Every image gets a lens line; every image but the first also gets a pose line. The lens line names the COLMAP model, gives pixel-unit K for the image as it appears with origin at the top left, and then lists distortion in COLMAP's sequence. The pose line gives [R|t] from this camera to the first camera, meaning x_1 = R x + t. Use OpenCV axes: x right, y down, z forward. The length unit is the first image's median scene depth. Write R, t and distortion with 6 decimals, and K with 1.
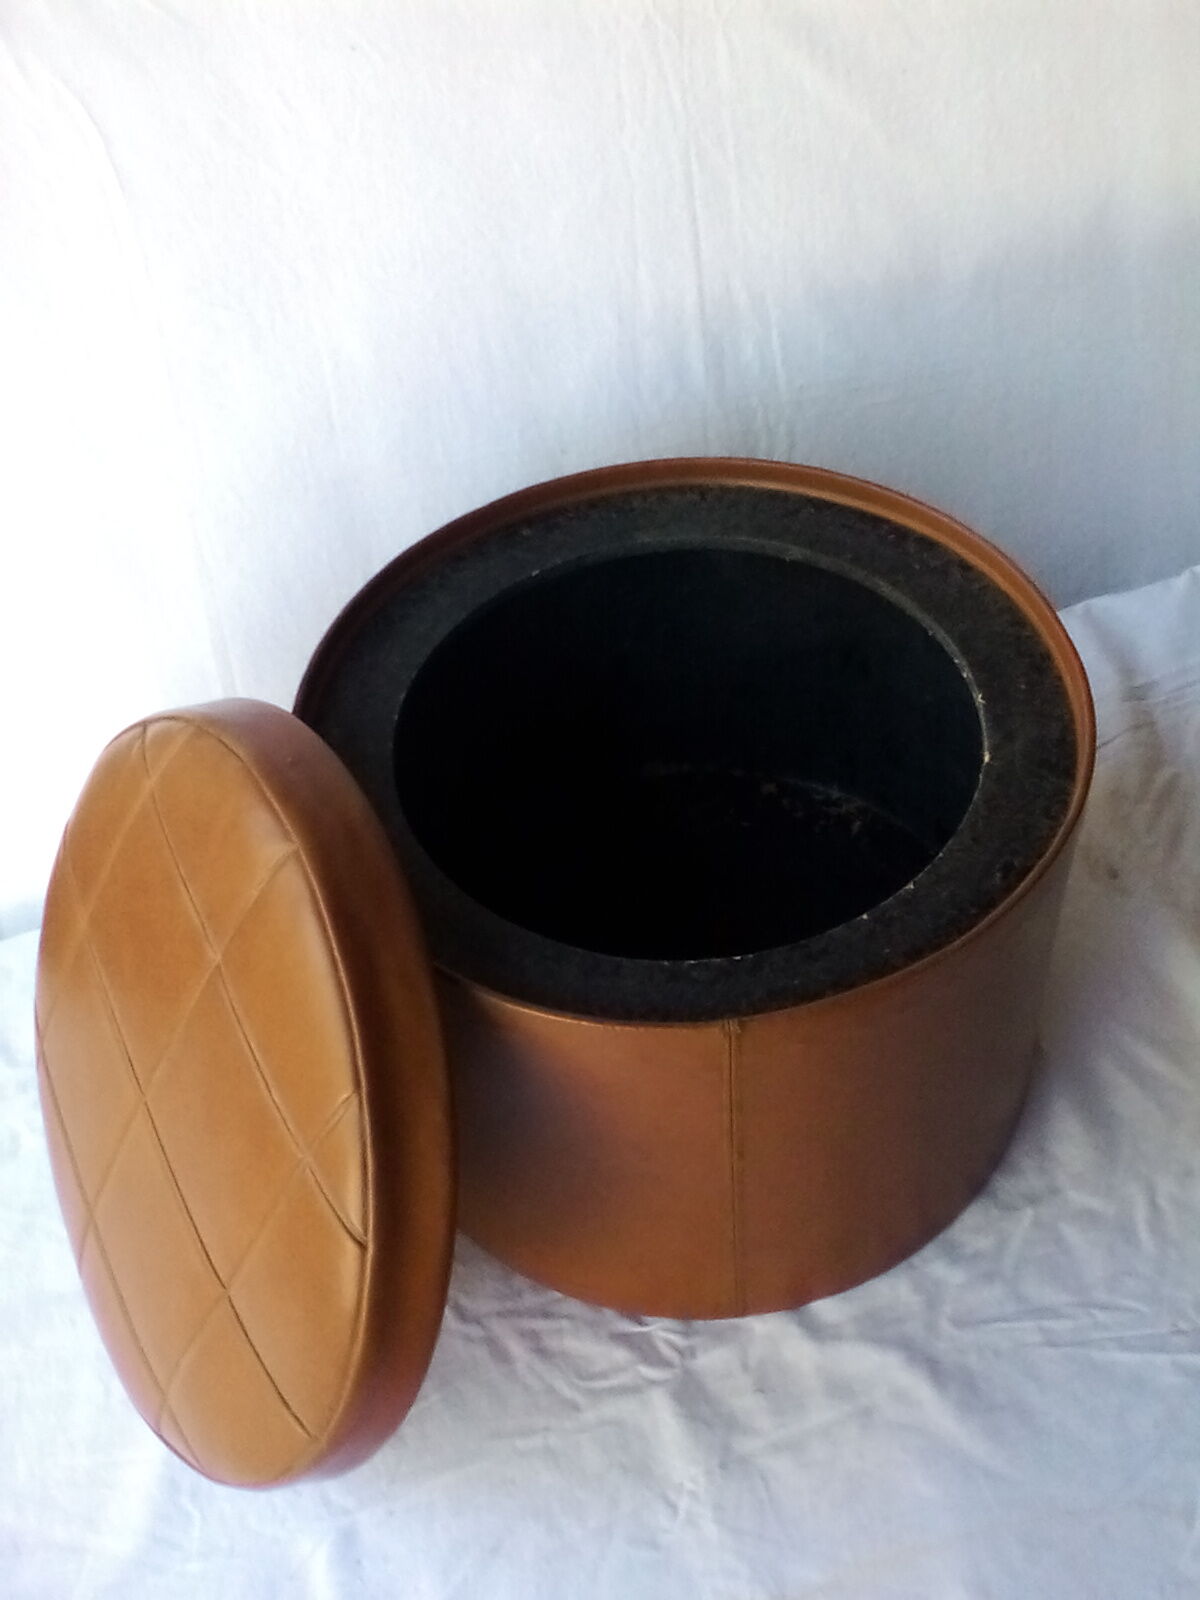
lens RADIAL K [[1674.8, 0, 595.9], [0, 1674.8, 783.8], [0, 0, 1]] dist [-0.018457, 0.000000]
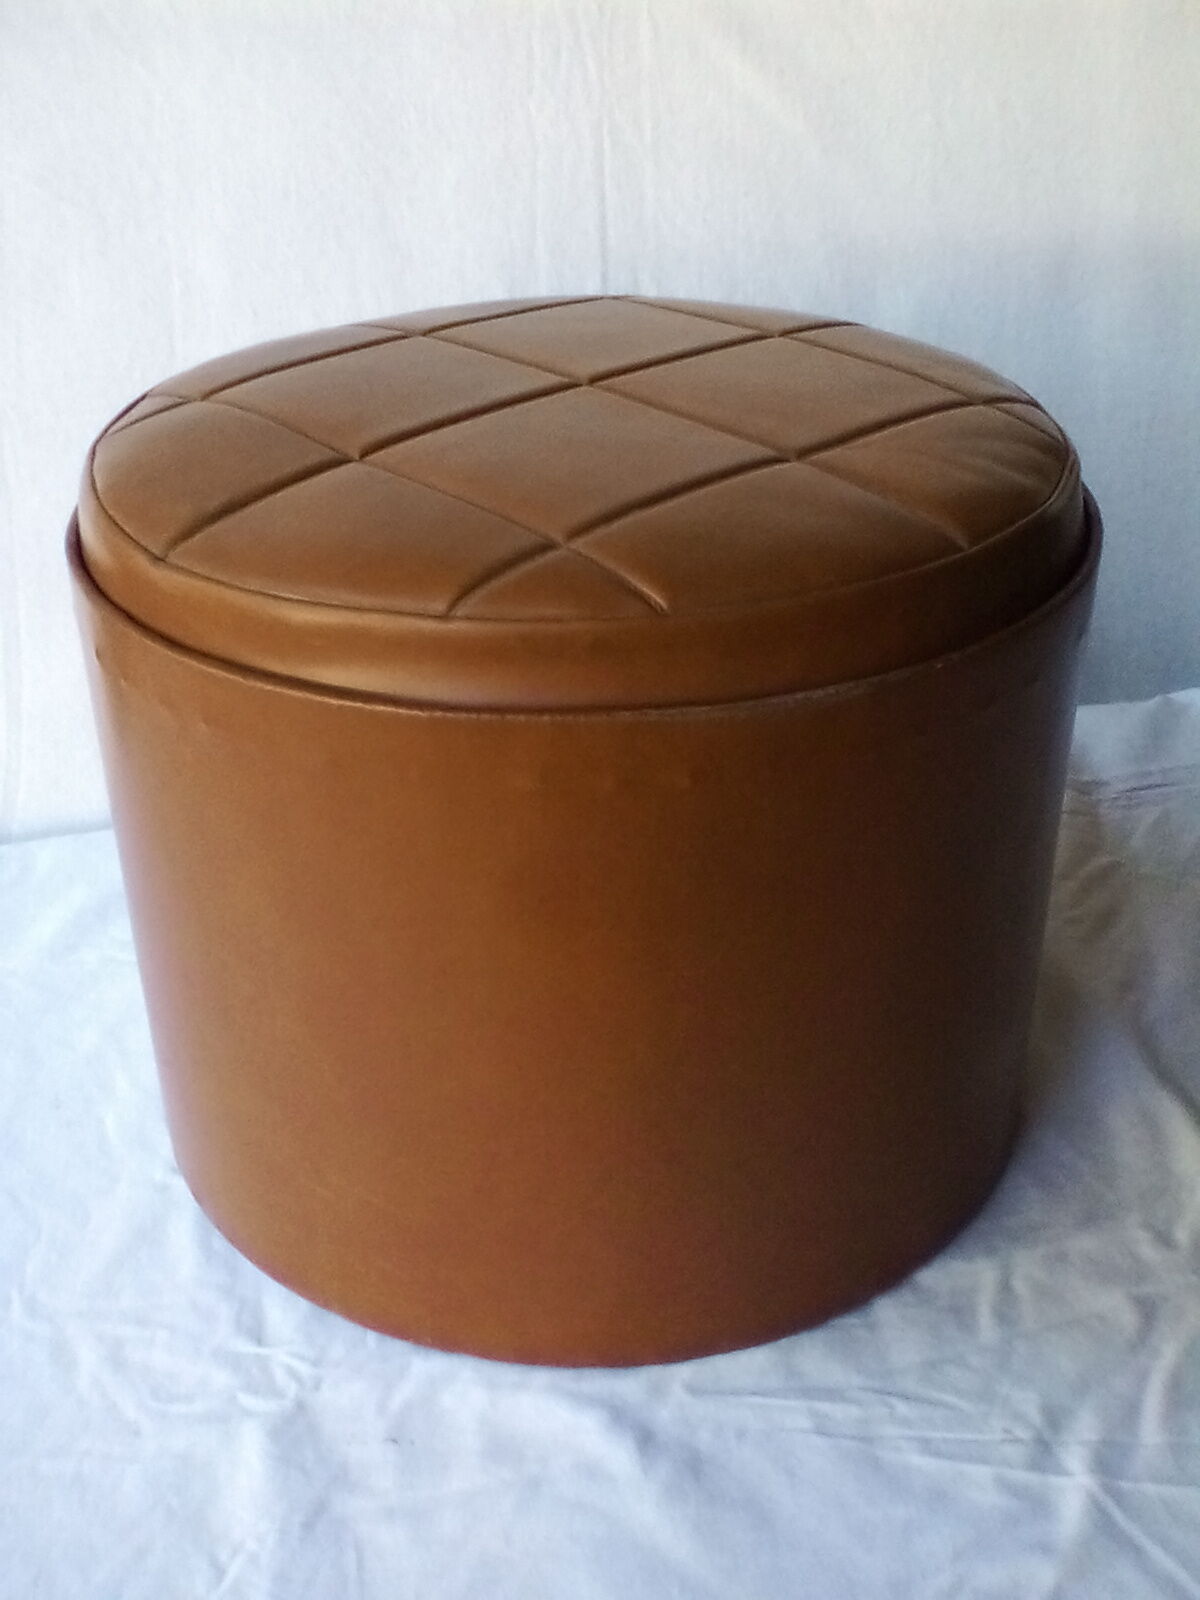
lens RADIAL K [[1674.8, 0, 598.5], [0, 1674.8, 810.5], [0, 0, 1]] dist [-0.018457, 0.000000]
pose [[0.990033, 0.113187, -0.083801, 0.200481], [-0.132804, 0.948364, -0.288043, 0.288906], [0.046871, 0.296301, 0.953944, 0.254459]]
